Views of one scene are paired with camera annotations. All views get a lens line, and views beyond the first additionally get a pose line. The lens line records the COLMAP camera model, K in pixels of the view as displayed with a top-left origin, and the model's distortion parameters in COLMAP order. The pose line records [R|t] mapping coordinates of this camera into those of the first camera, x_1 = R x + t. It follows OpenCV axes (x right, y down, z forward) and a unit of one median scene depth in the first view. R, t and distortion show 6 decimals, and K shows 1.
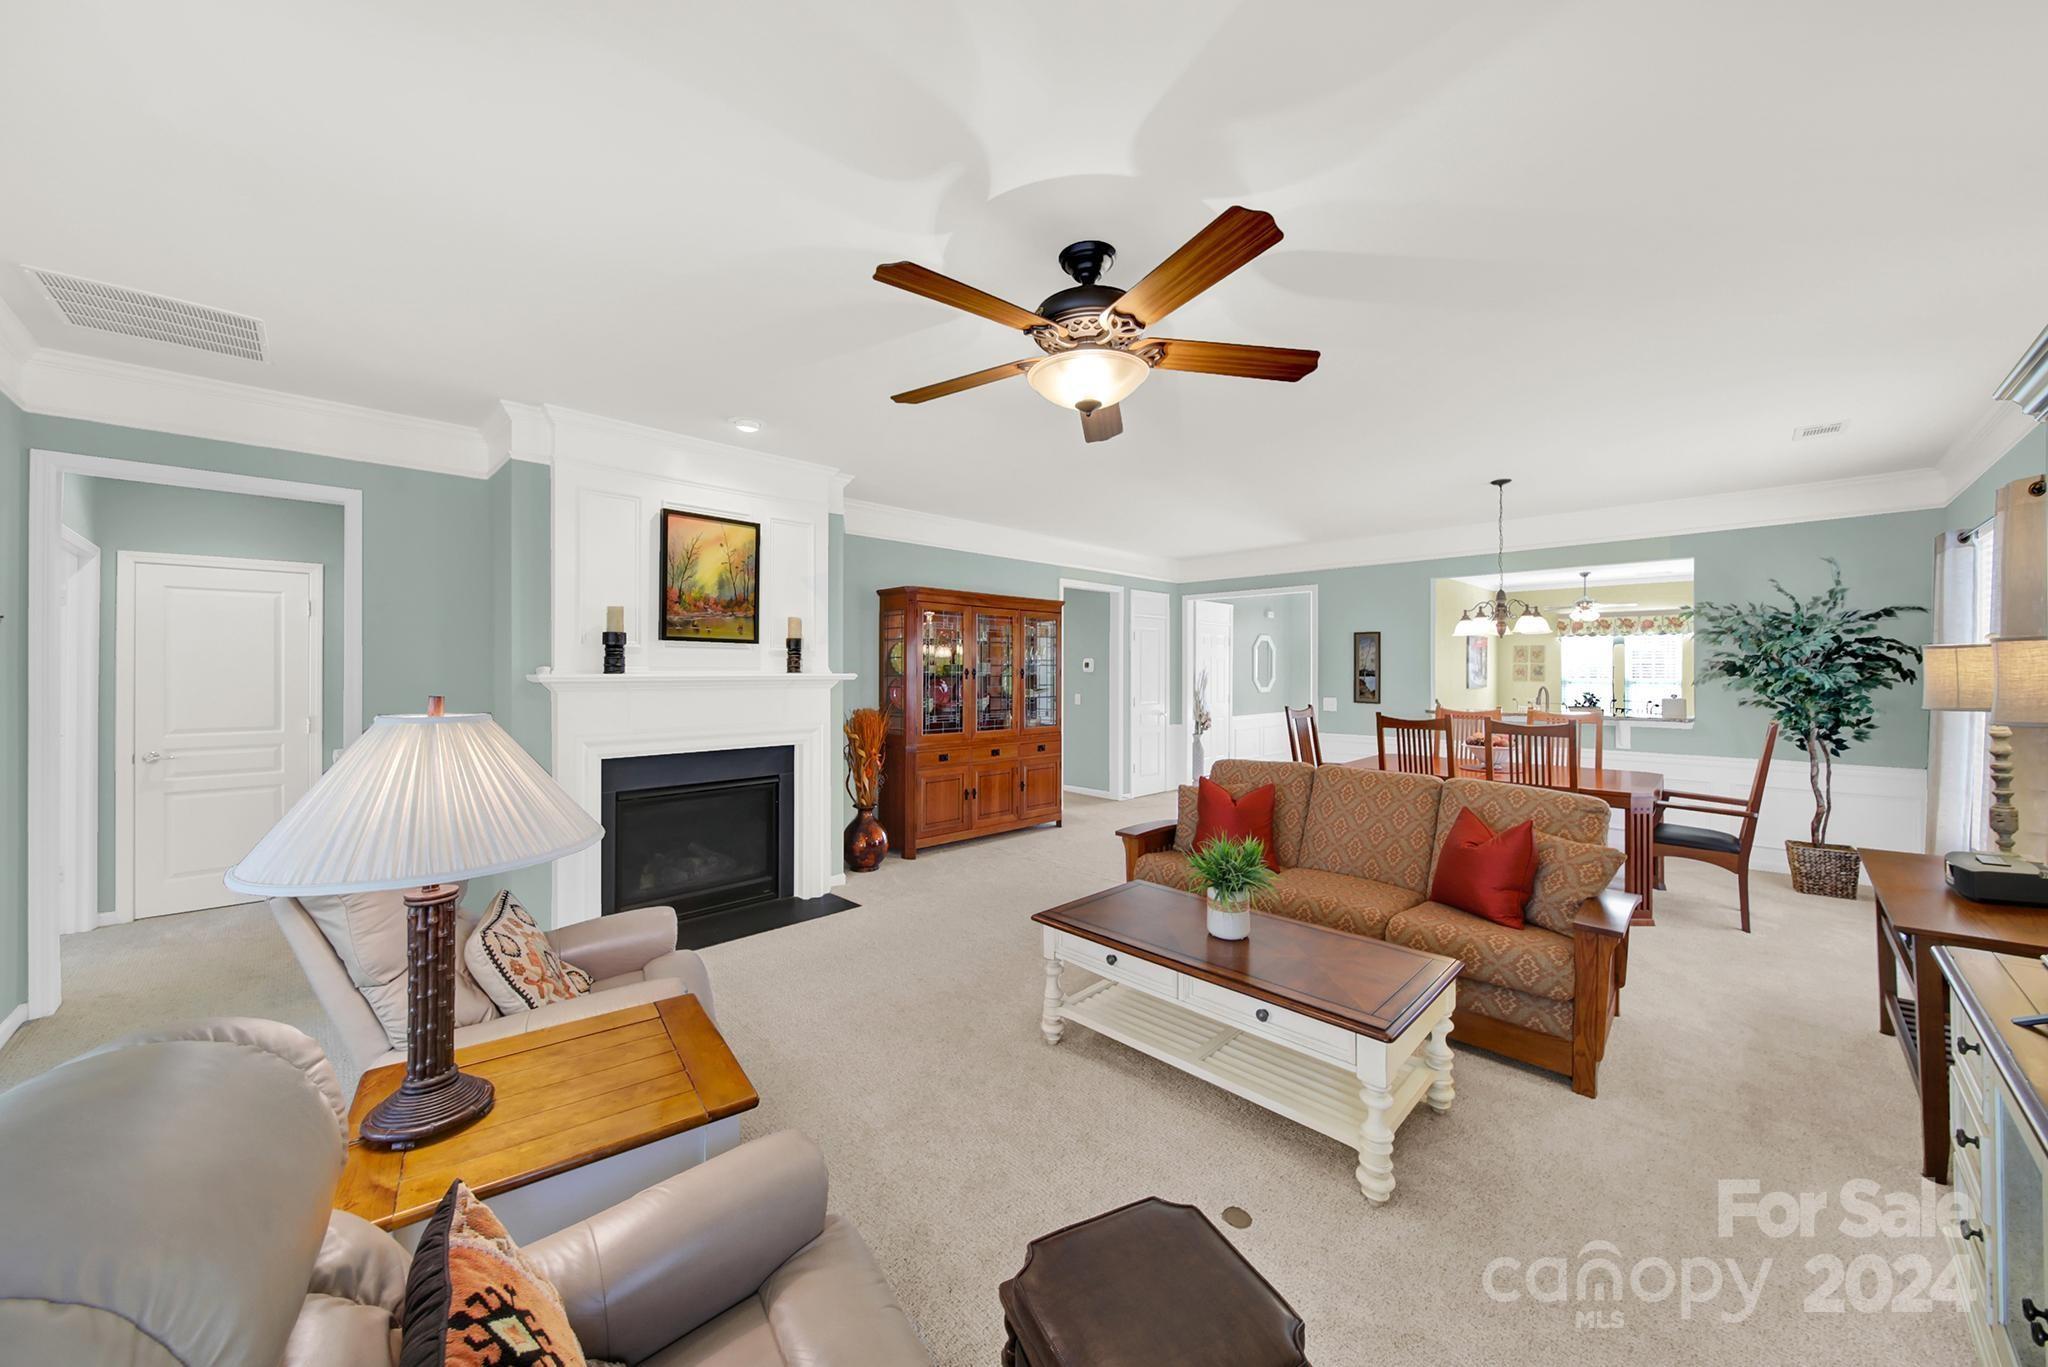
lens RADIAL K [[732.0, 0, 1020.2], [0, 732.0, 665.6], [0, 0, 1]] dist [-0.000788, -0.000180]
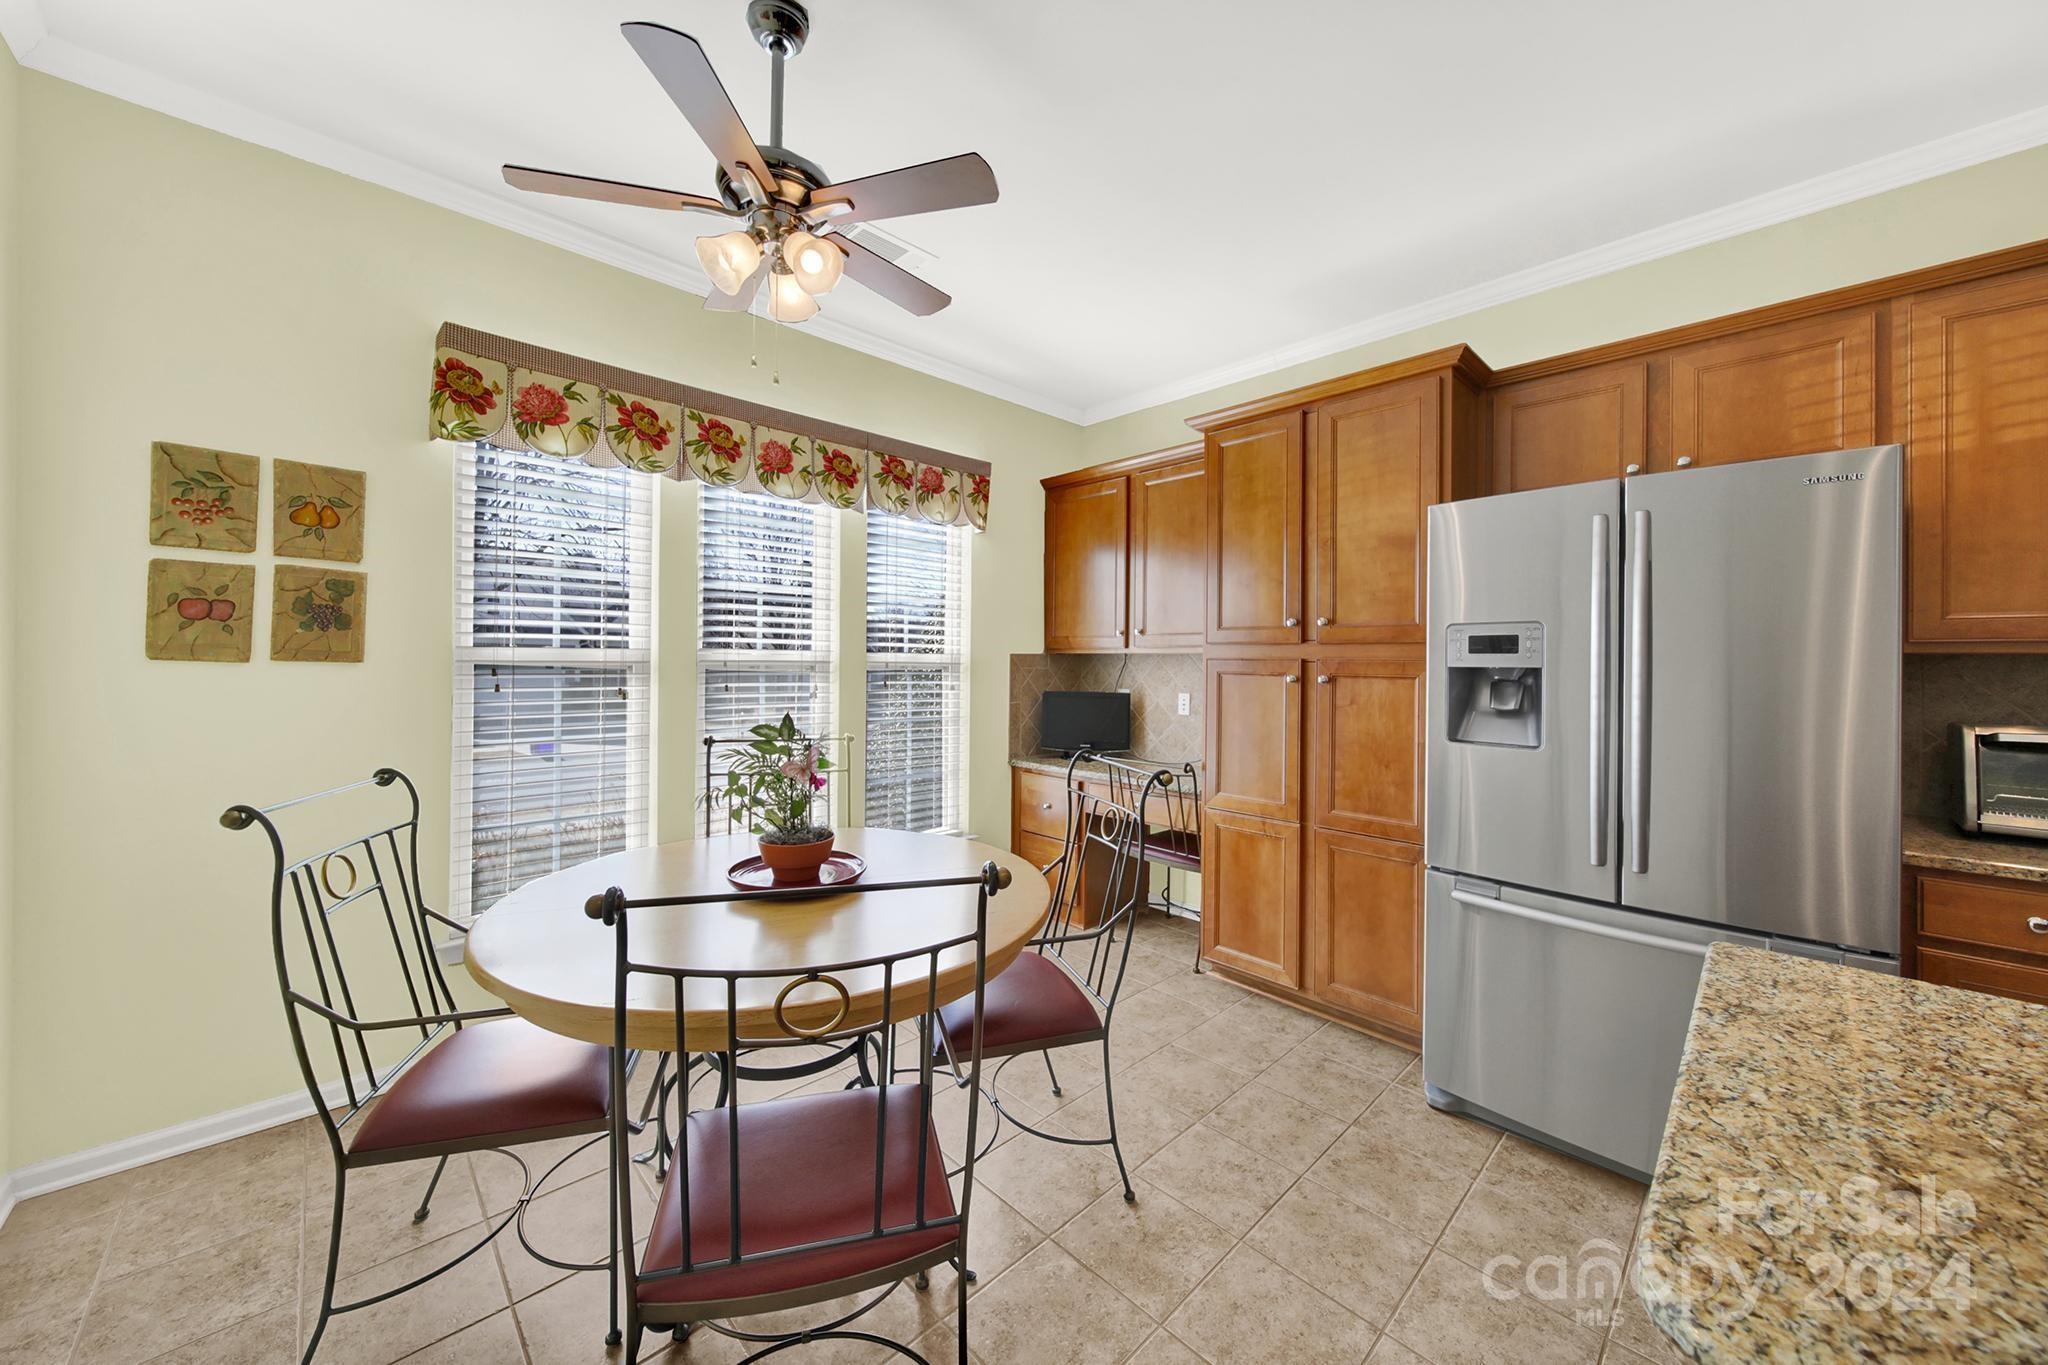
lens RADIAL K [[732.0, 0, 1020.2], [0, 732.0, 664.6], [0, 0, 1]] dist [-0.000788, -0.000180]
pose [[0.015013, -0.005584, 0.999872, 1.254140], [-0.018368, 0.999814, 0.005859, 0.042324], [-0.999719, -0.018454, 0.014907, 1.955850]]
